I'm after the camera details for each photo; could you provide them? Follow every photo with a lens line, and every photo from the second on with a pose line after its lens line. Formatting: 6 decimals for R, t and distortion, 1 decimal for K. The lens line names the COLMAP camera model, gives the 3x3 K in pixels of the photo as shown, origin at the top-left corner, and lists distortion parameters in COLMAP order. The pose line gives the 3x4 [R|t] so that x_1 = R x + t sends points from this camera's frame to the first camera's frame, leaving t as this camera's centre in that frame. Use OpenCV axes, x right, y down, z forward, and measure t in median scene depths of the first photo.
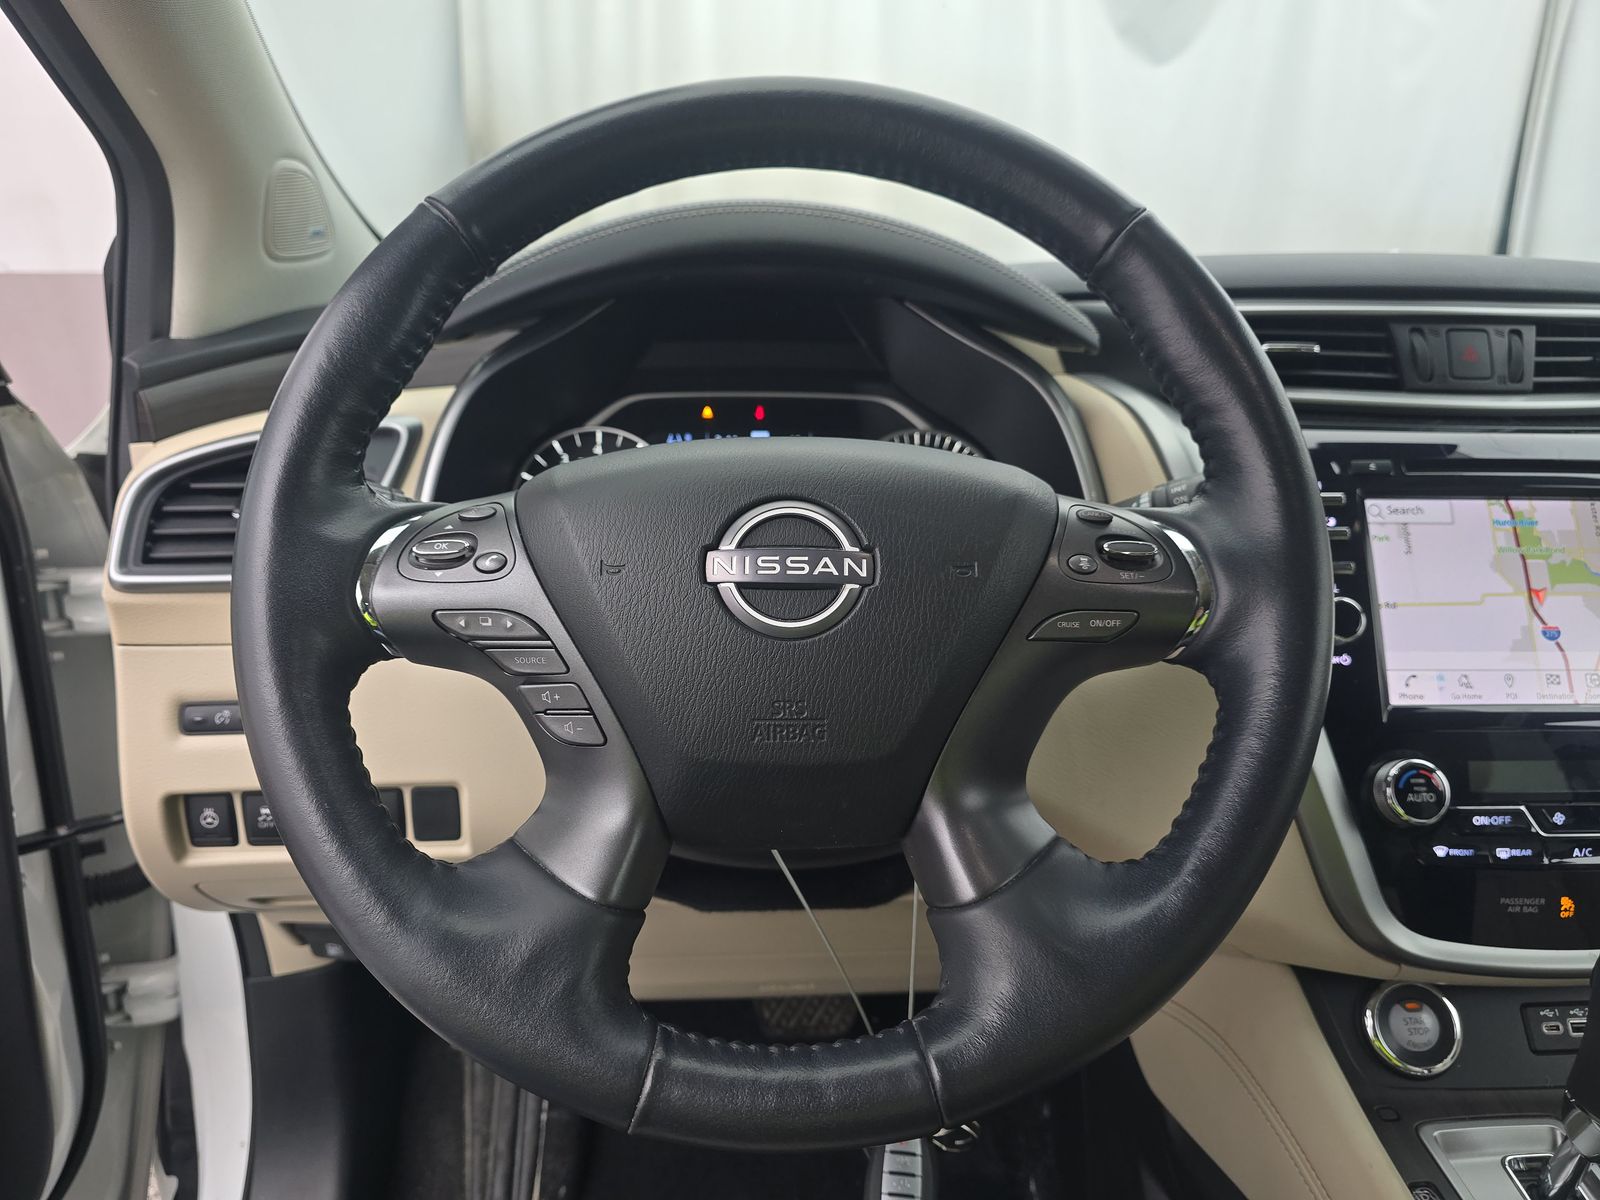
lens RADIAL K [[1035.1, 0, 800.0], [0, 1035.1, 600.0], [0, 0, 1]] dist [-0.006228, -0.001808]
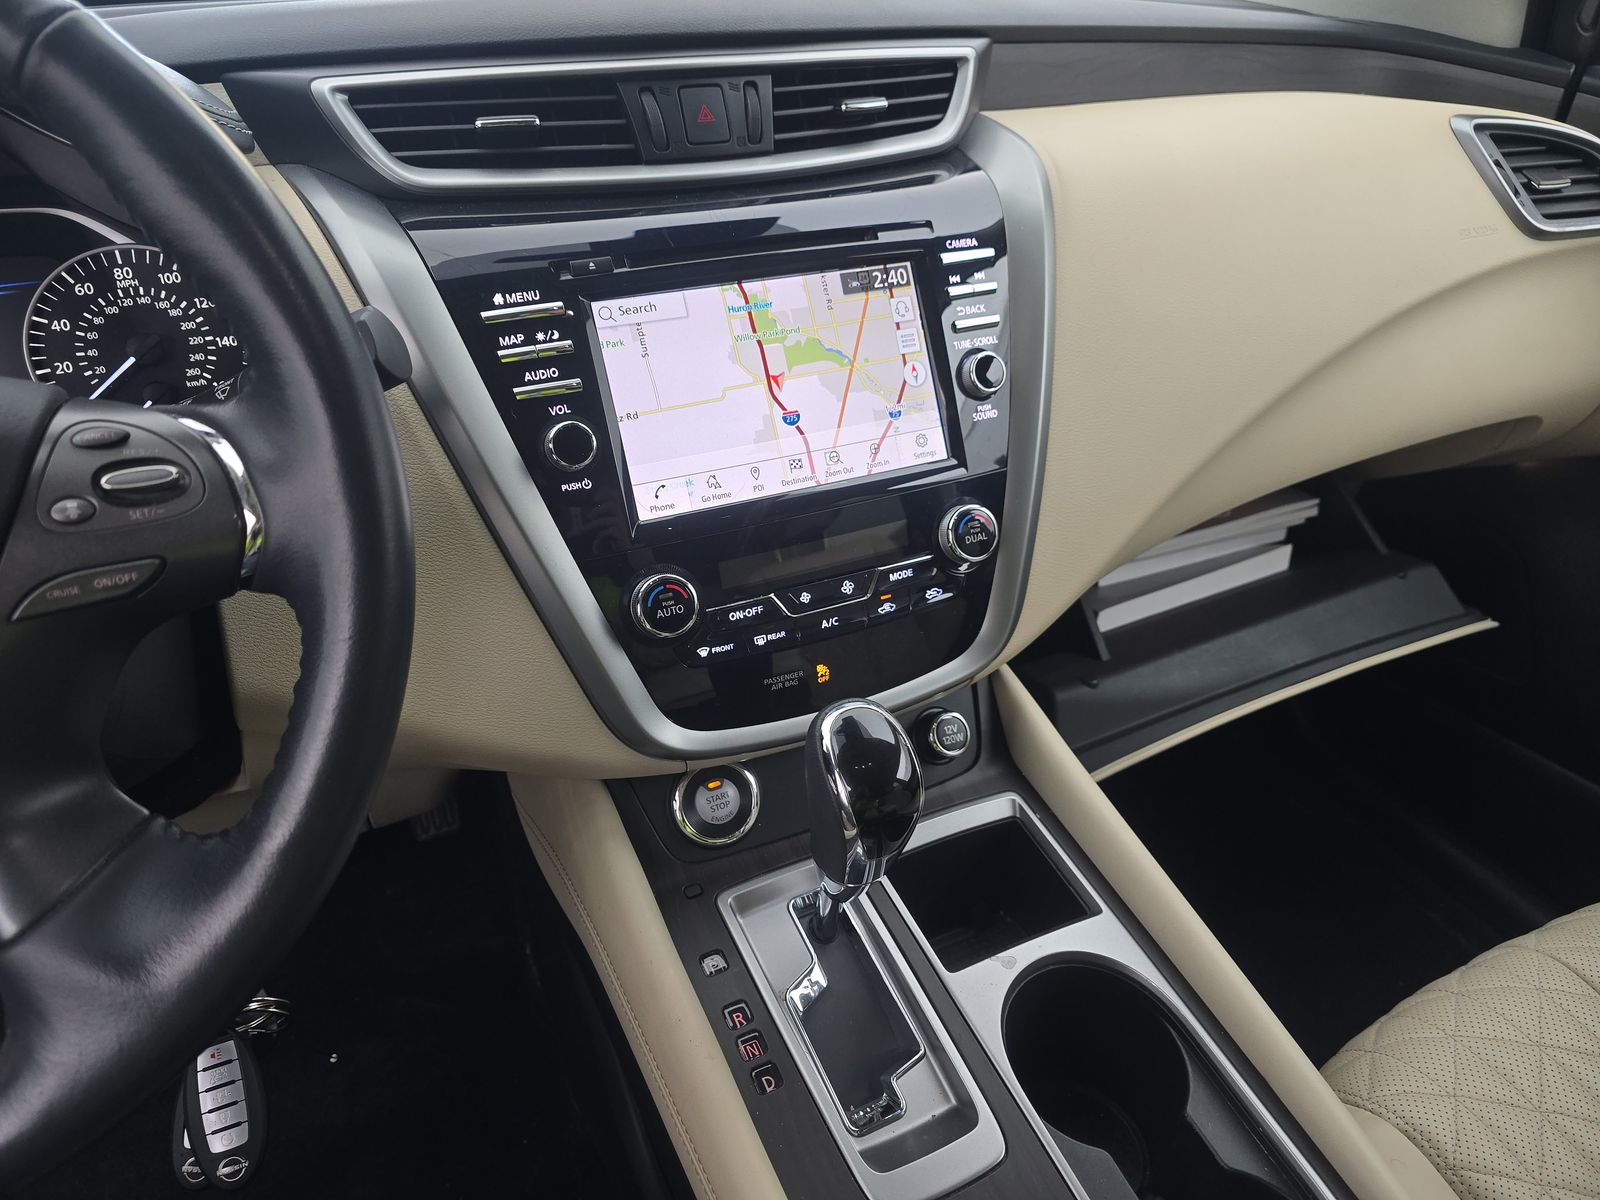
lens RADIAL K [[1035.1, 0, 800.0], [0, 1035.1, 600.0], [0, 0, 1]] dist [-0.006228, -0.001808]
pose [[0.923690, -0.217744, 0.315254, 0.374755], [0.122878, 0.947705, 0.294544, -0.096634], [-0.362903, -0.233330, 0.902141, 0.034963]]
